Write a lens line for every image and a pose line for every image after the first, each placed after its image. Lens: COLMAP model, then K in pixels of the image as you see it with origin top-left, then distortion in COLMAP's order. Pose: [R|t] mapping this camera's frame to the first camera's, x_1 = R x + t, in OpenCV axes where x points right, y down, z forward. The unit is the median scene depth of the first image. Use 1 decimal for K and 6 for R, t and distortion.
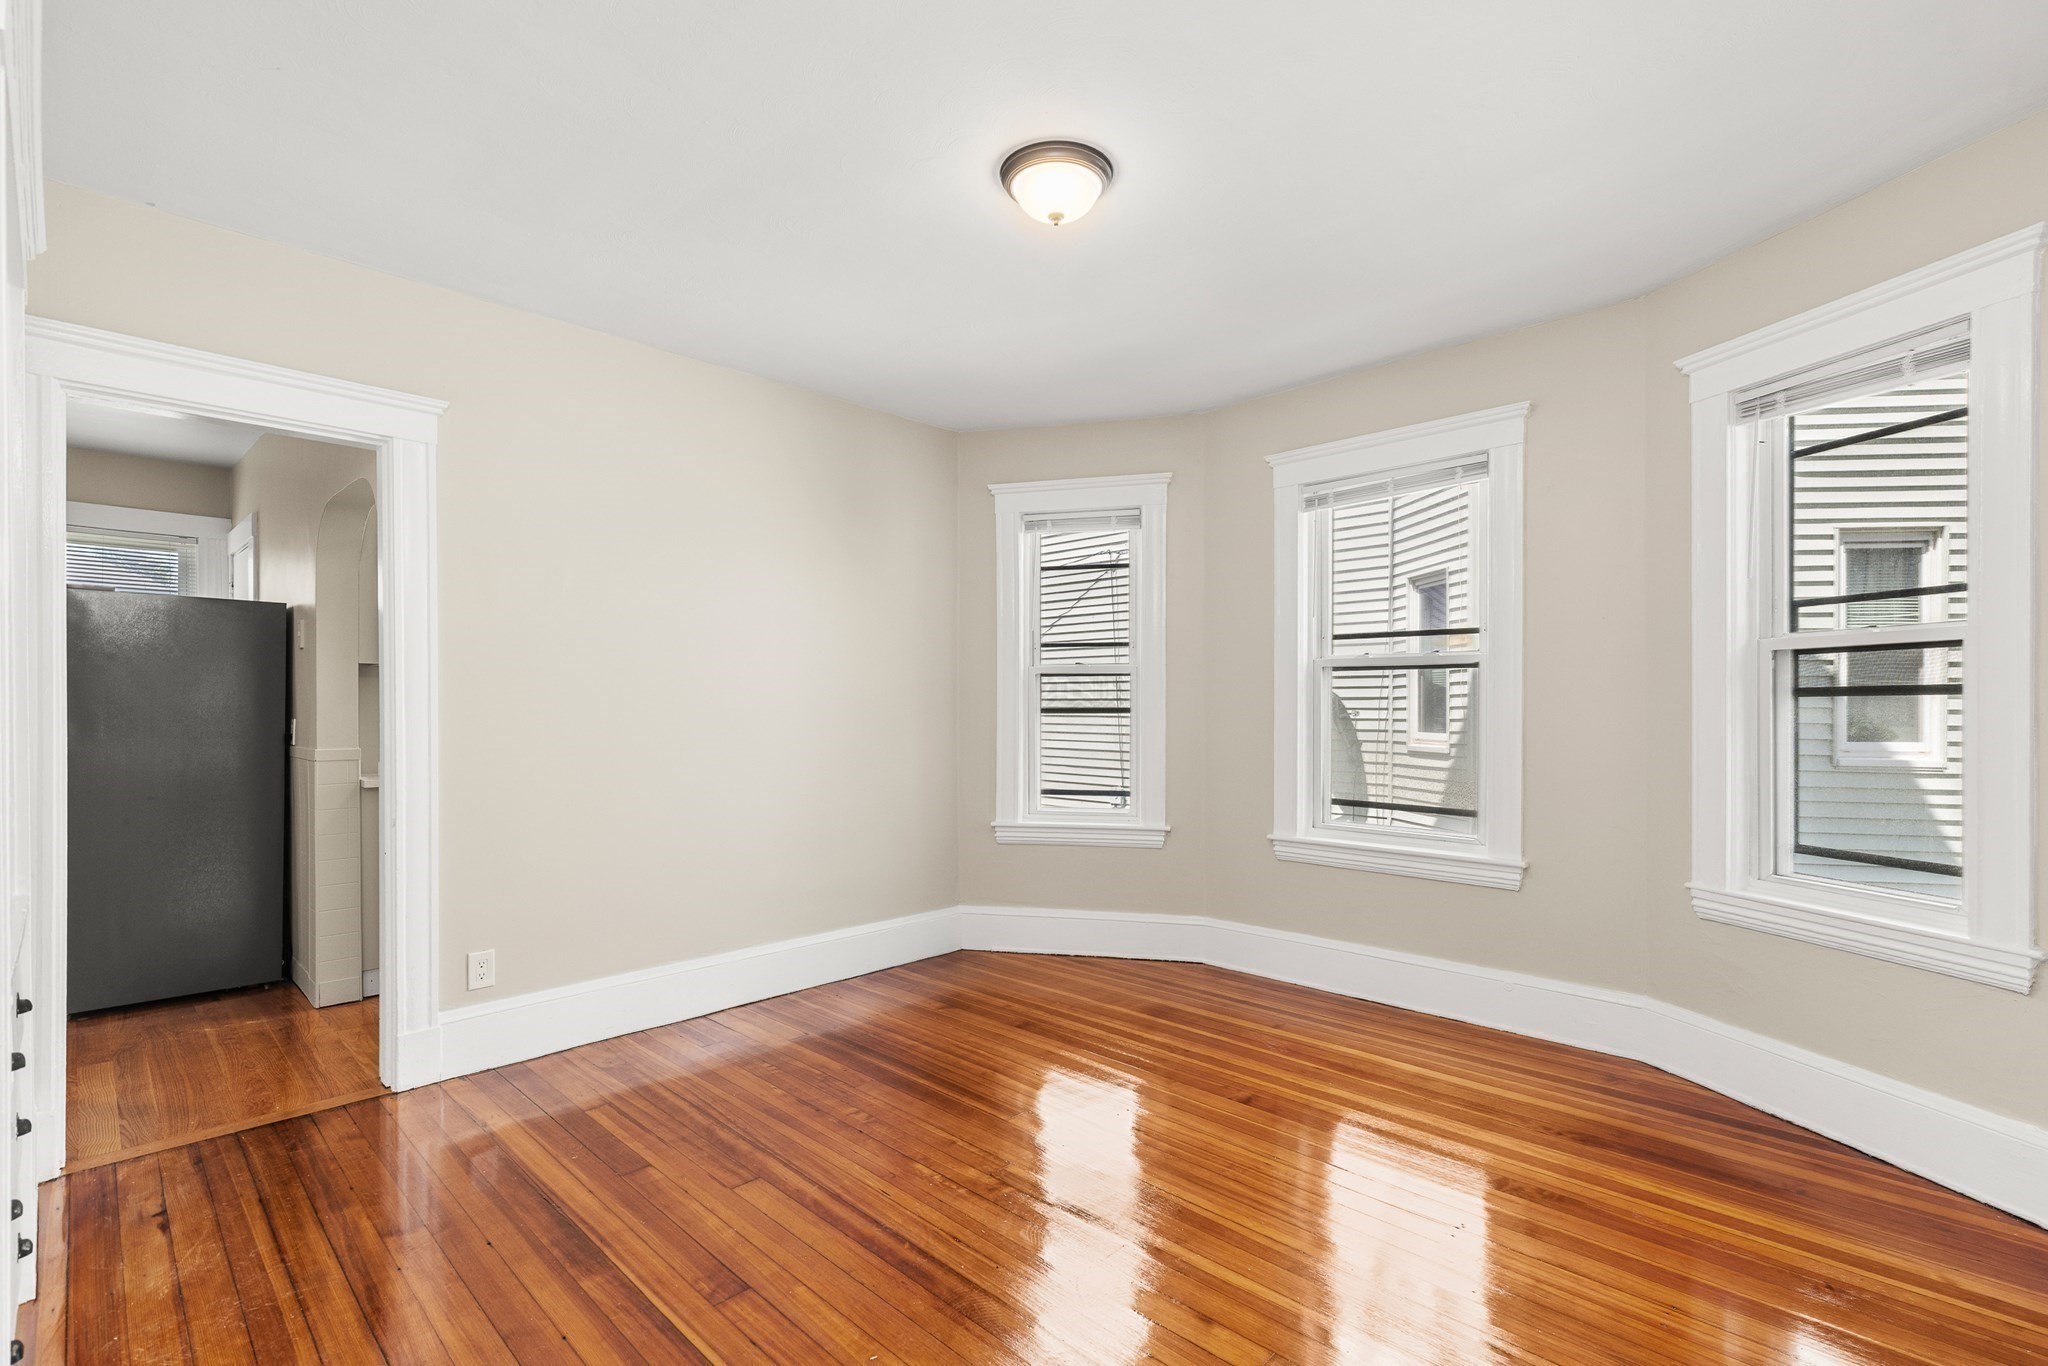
lens RADIAL K [[933.1, 0, 1026.1], [0, 933.1, 701.1], [0, 0, 1]] dist [0.005038, 0.000077]
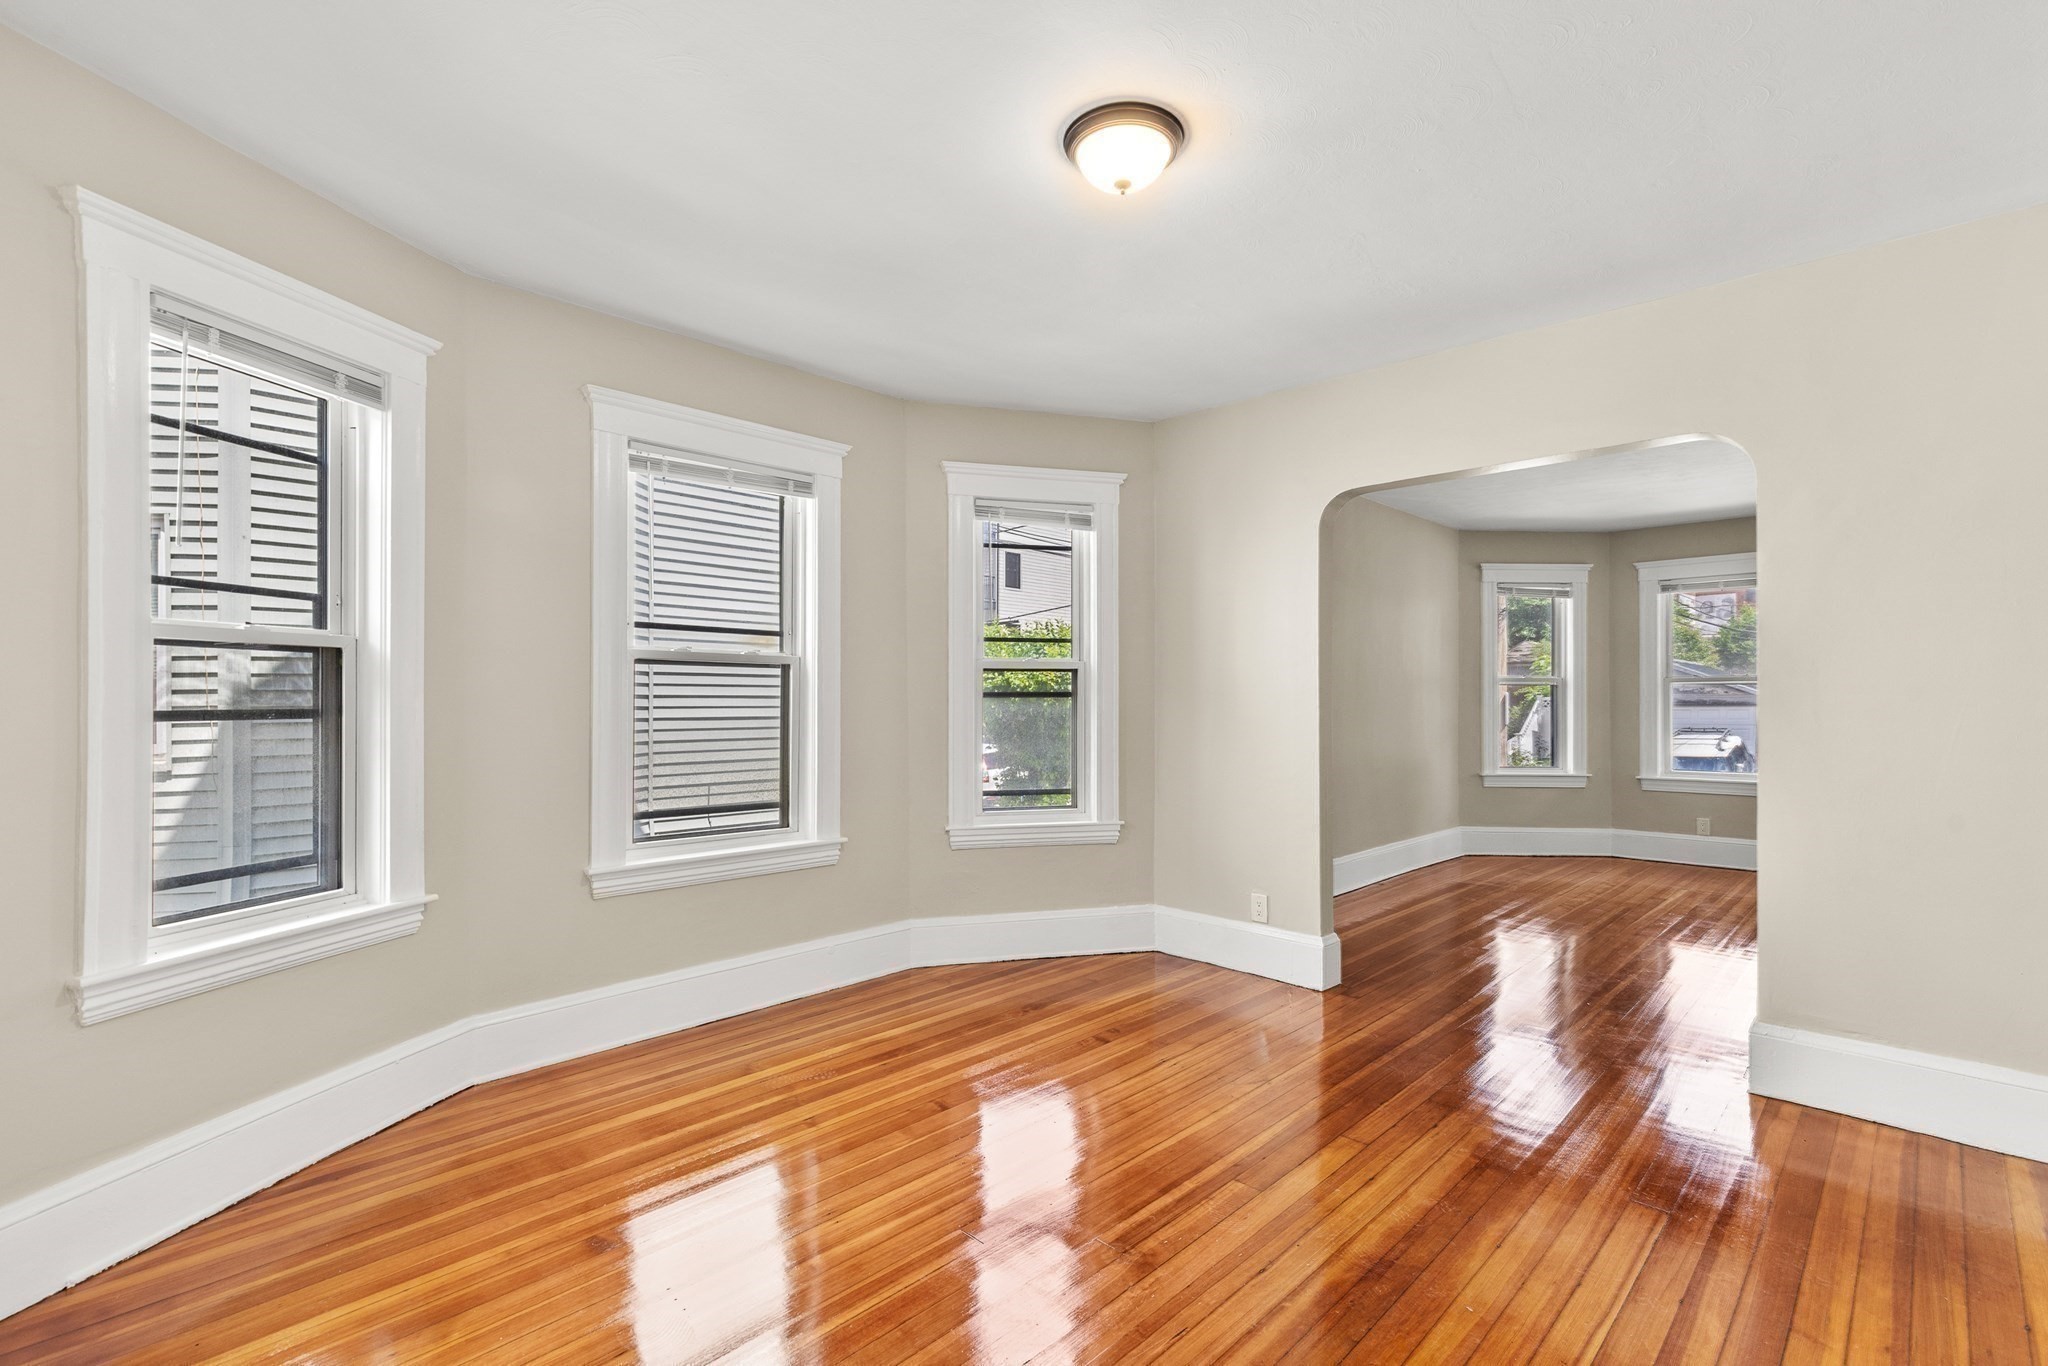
lens RADIAL K [[933.1, 0, 1026.1], [0, 933.1, 701.1], [0, 0, 1]] dist [0.005038, 0.000077]
pose [[-0.004773, 0.002296, 0.999986, -0.572009], [-0.004496, 0.999987, -0.002318, 0.001935], [-0.999979, -0.004507, -0.004762, 0.699606]]
